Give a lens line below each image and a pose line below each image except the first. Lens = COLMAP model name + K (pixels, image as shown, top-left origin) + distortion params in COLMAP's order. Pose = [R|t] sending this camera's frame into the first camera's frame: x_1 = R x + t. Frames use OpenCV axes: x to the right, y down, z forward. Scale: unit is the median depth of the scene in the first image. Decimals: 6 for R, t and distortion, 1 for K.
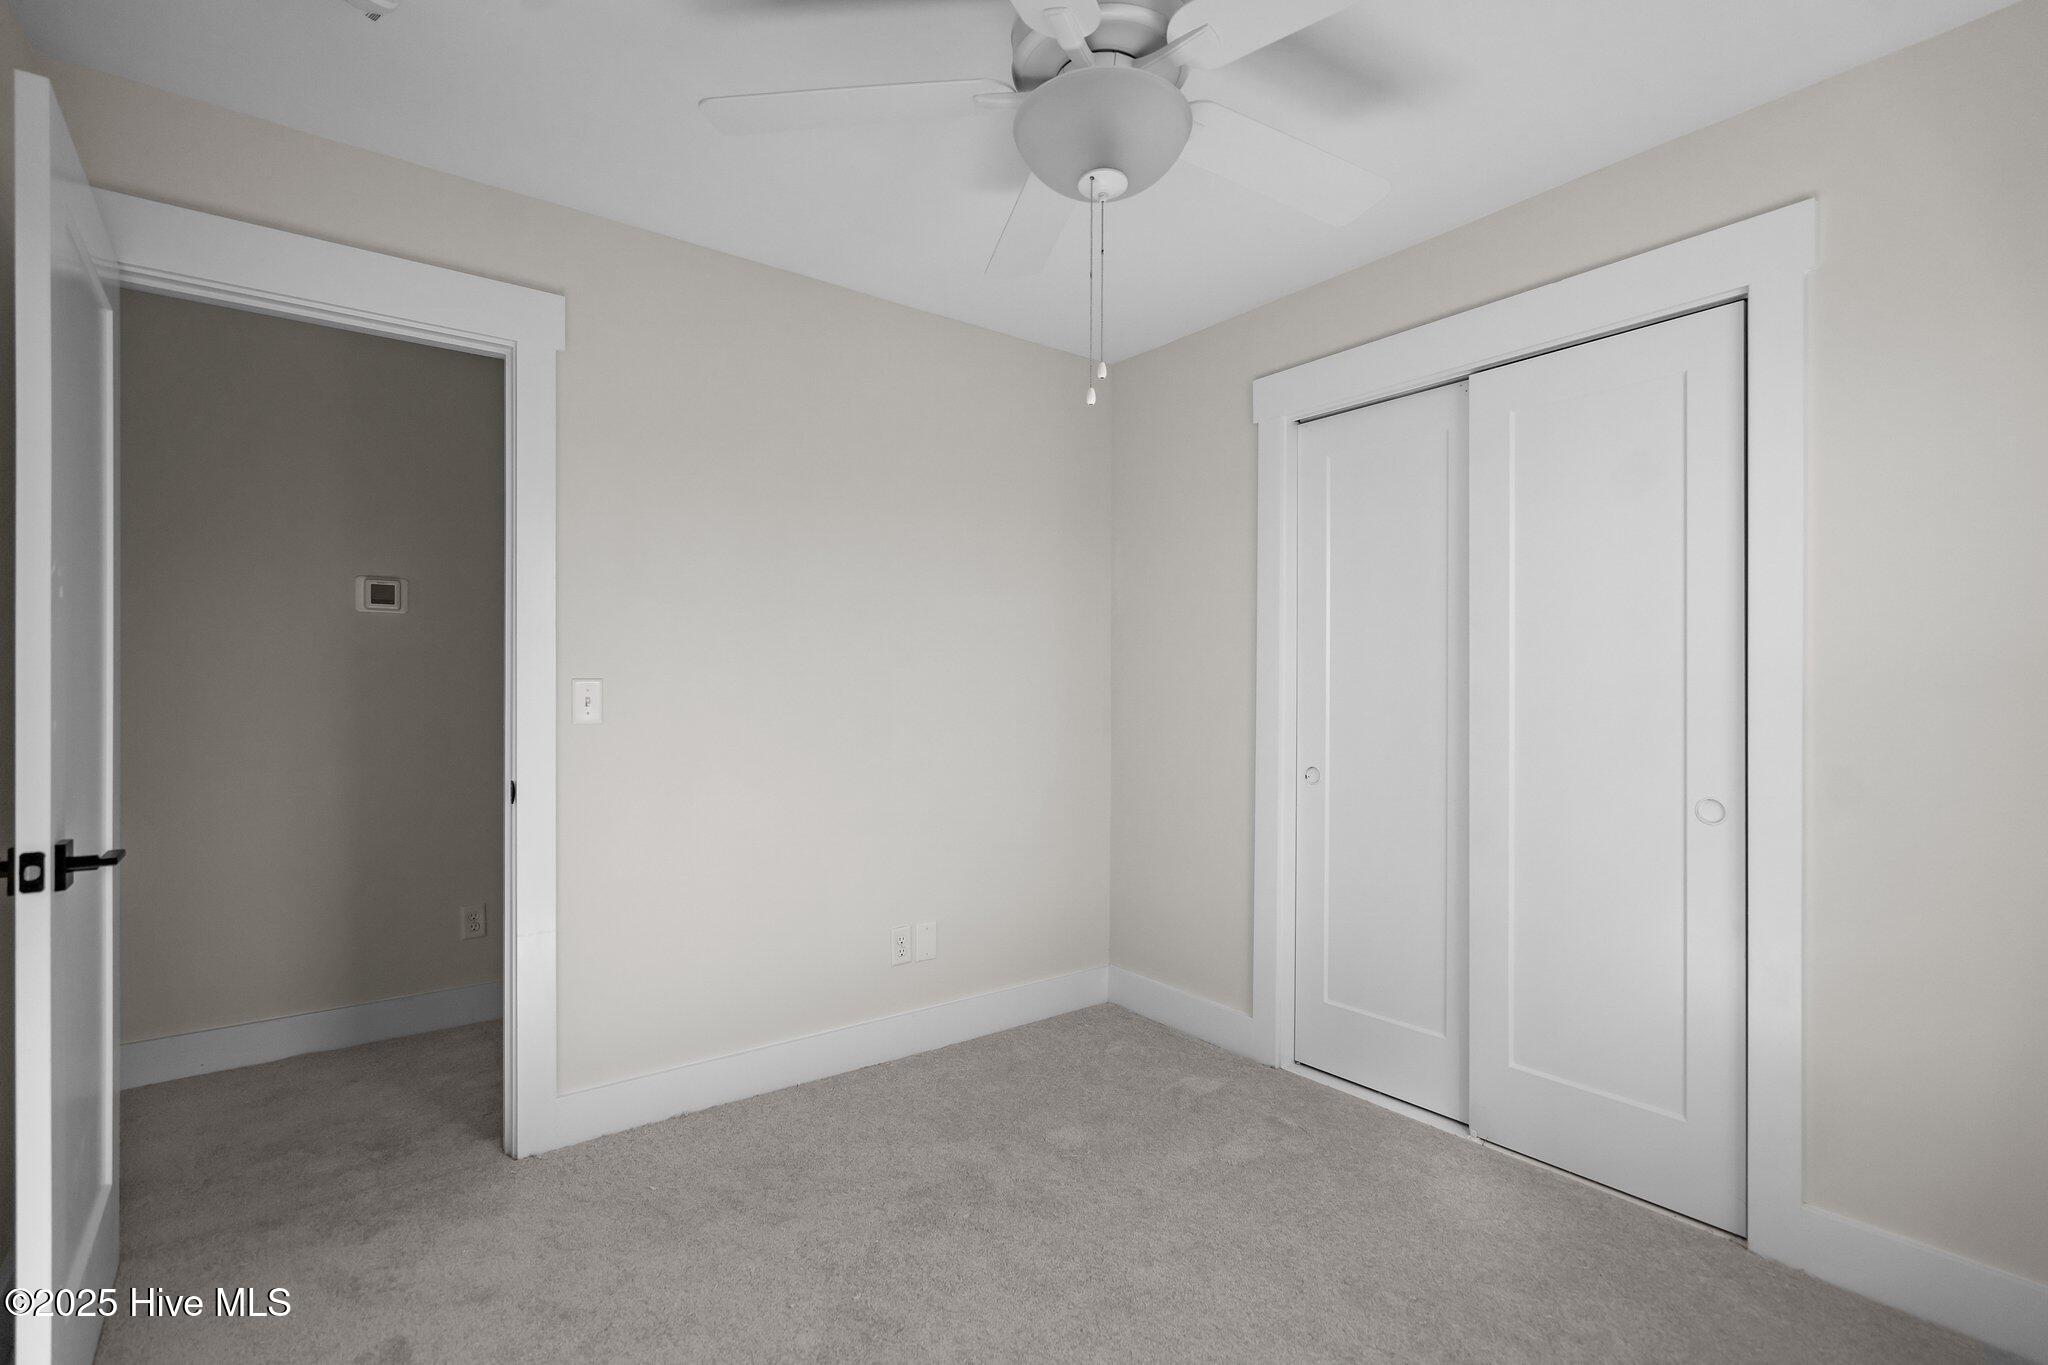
lens RADIAL K [[938.8, 0, 1019.7], [0, 938.8, 692.9], [0, 0, 1]] dist [-0.005352, -0.000276]
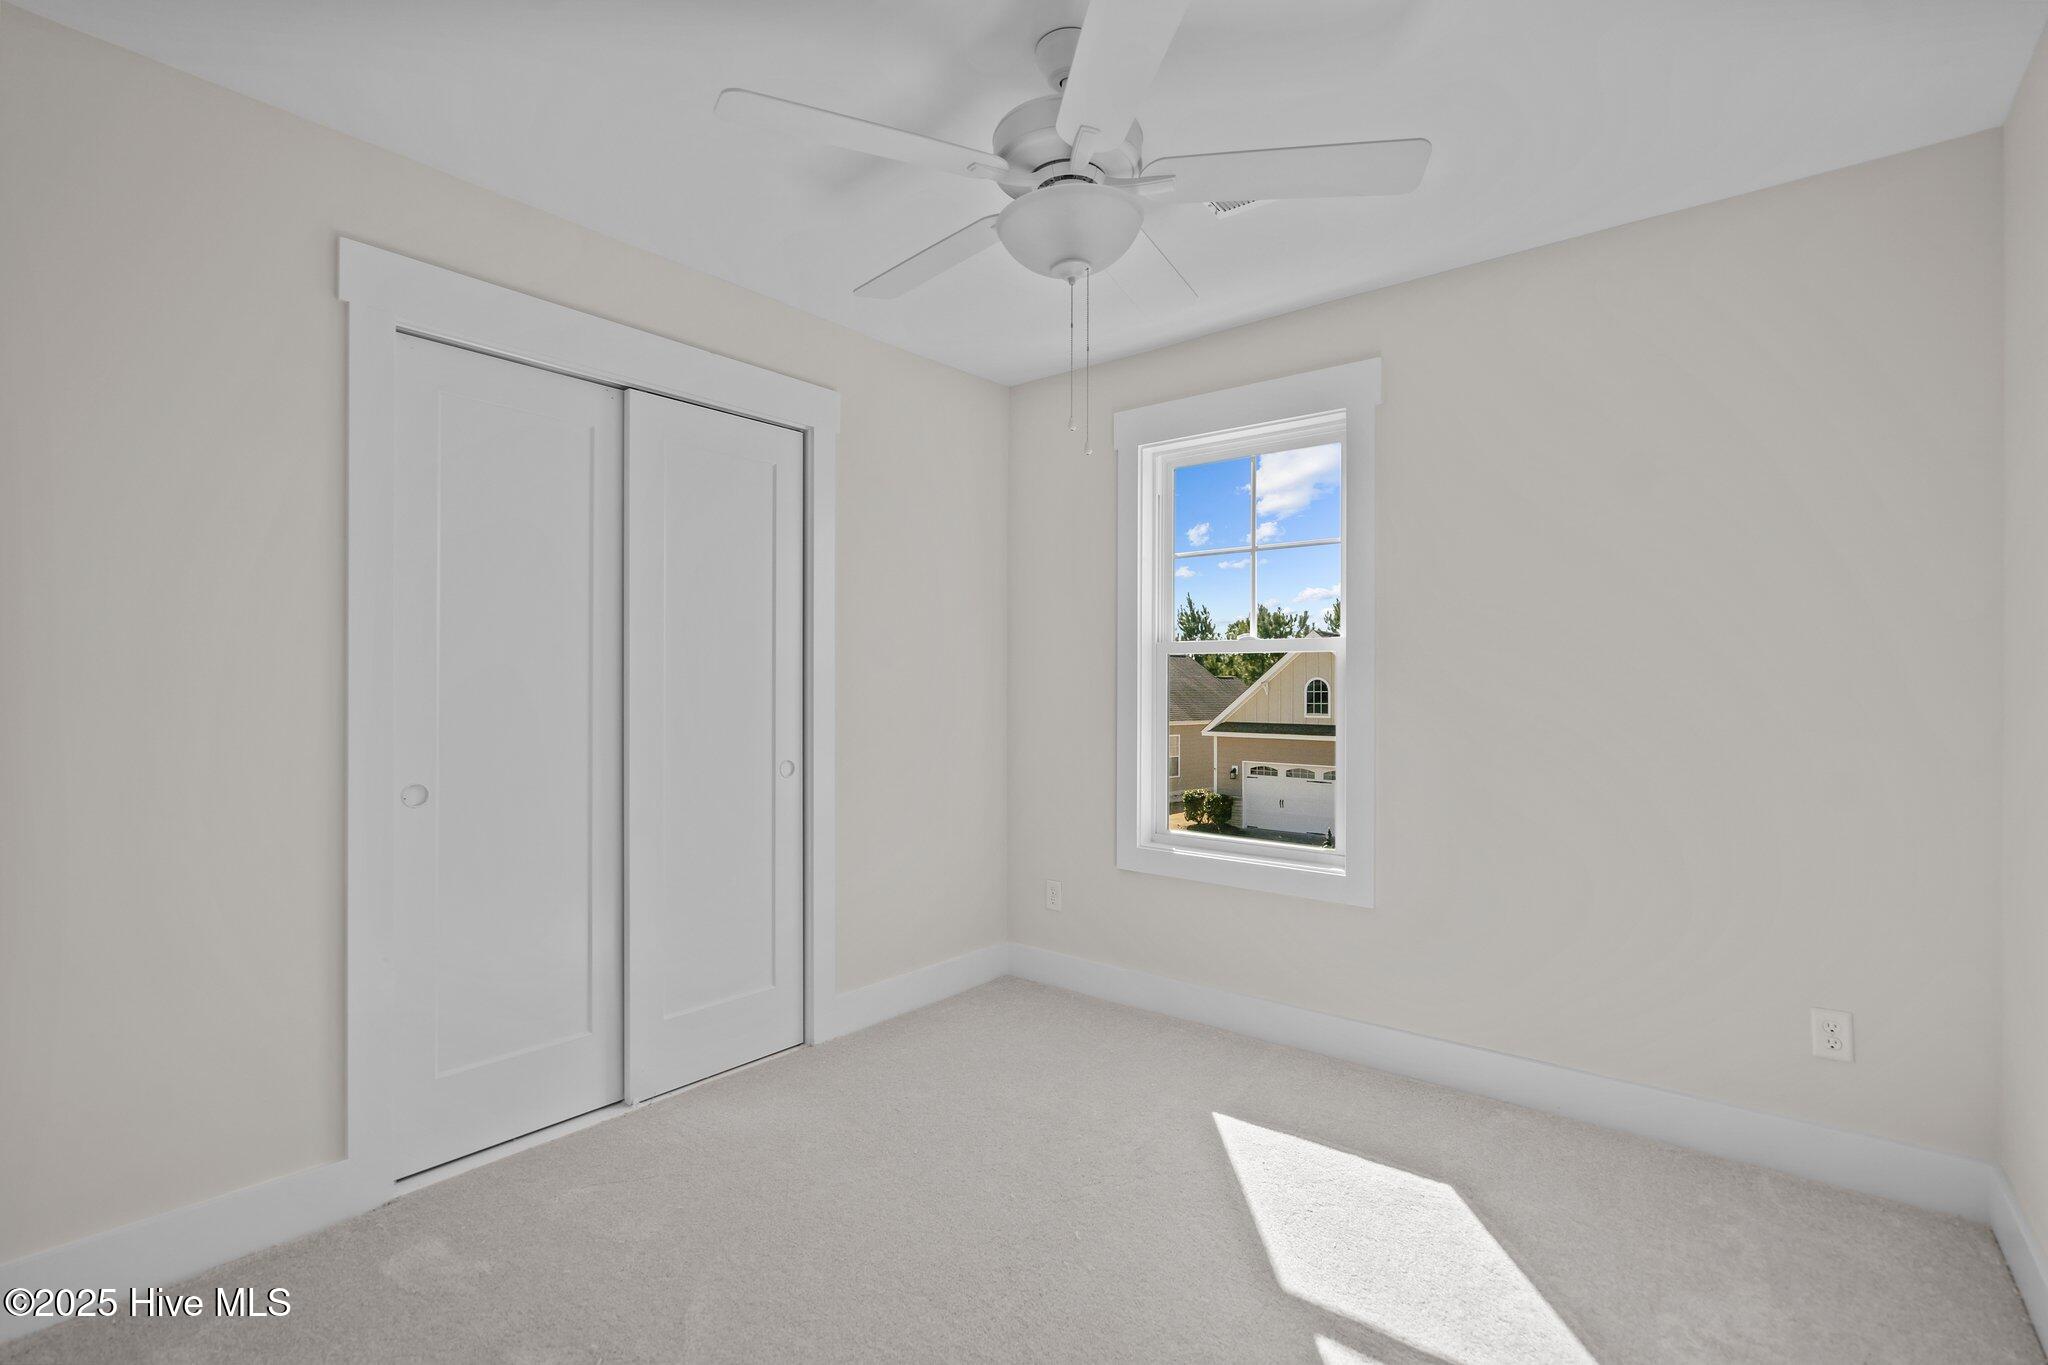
lens RADIAL K [[938.8, 0, 1019.7], [0, 938.8, 692.9], [0, 0, 1]] dist [-0.005352, -0.000276]
pose [[-0.229288, -0.010706, 0.973300, -0.772447], [0.001576, 0.999934, 0.011370, -0.008548], [-0.973357, 0.004141, -0.229256, 0.967848]]
